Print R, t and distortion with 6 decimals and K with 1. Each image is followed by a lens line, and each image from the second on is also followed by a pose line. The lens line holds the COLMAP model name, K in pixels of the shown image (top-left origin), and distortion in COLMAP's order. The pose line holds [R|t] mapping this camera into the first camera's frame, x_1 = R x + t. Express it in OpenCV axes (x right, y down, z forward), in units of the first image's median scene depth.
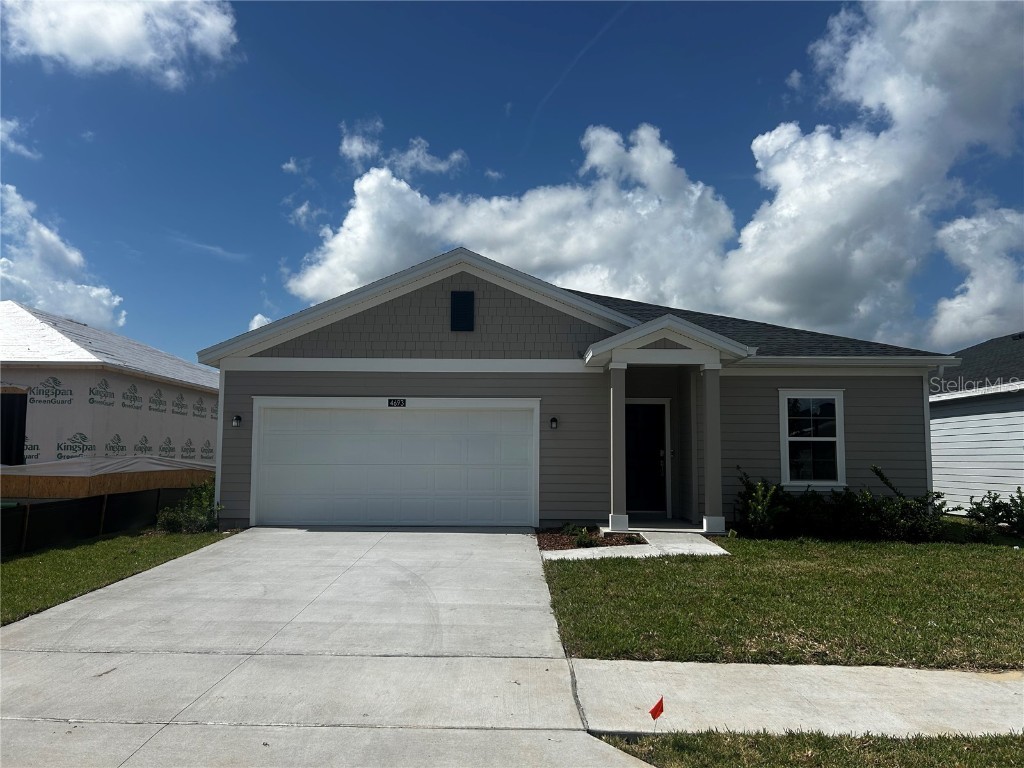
lens RADIAL K [[768.3, 0, 512.0], [0, 768.3, 384.0], [0, 0, 1]] dist [0.007179, 0.001068]
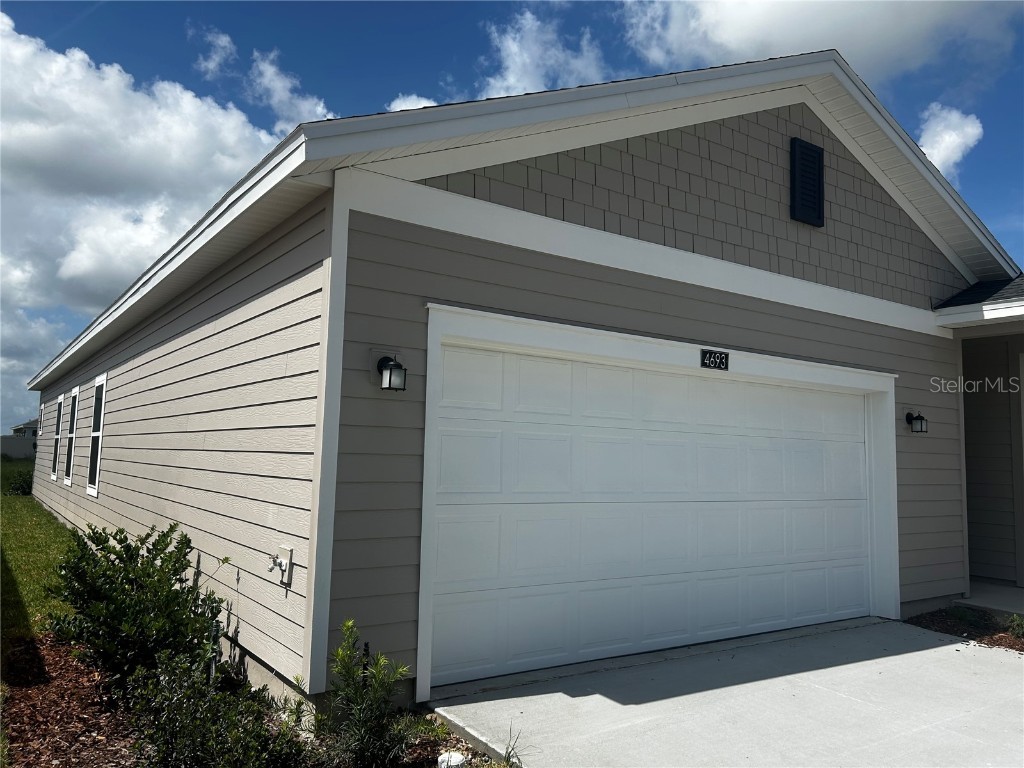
lens RADIAL K [[768.3, 0, 512.0], [0, 768.3, 384.0], [0, 0, 1]] dist [0.007179, 0.001068]
pose [[0.810126, 0.067822, 0.582319, -0.490314], [-0.066178, 0.997516, -0.024112, 0.055751], [-0.582508, -0.019003, 0.812603, 0.717240]]
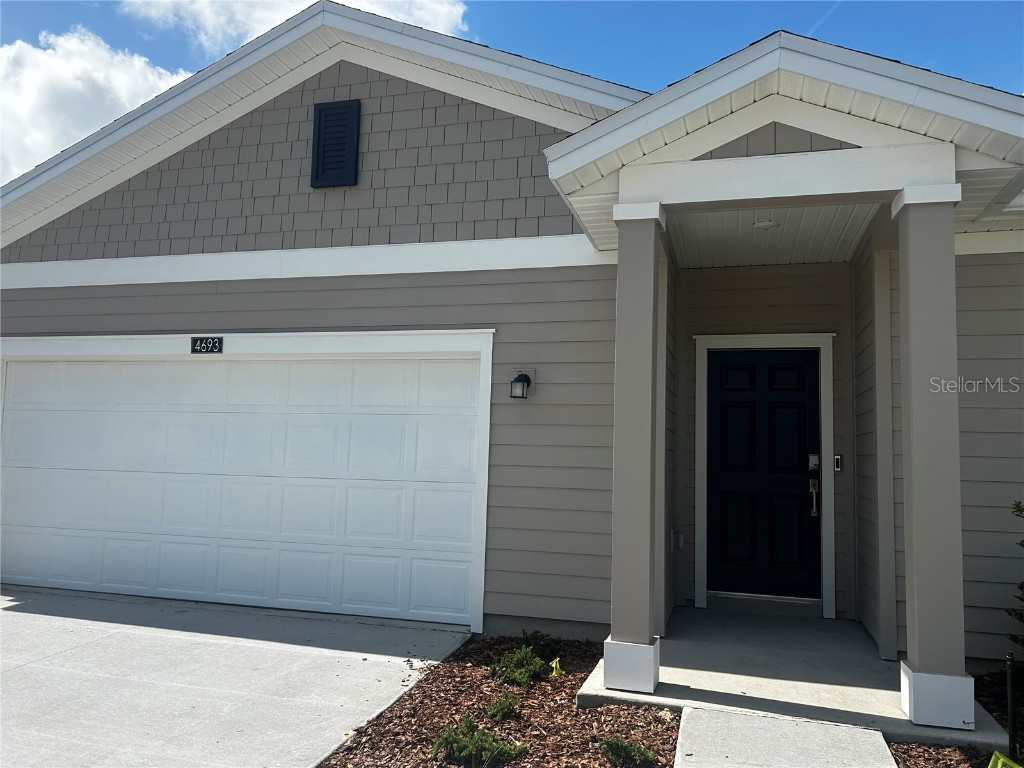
lens RADIAL K [[785.2, 0, 512.0], [0, 785.2, 384.0], [0, 0, 1]] dist [-0.007398, -0.001301]
pose [[0.967307, -0.003026, -0.253590, 0.156966], [0.004572, 0.999974, 0.005509, 0.046764], [0.253567, -0.006489, 0.967296, 0.576736]]
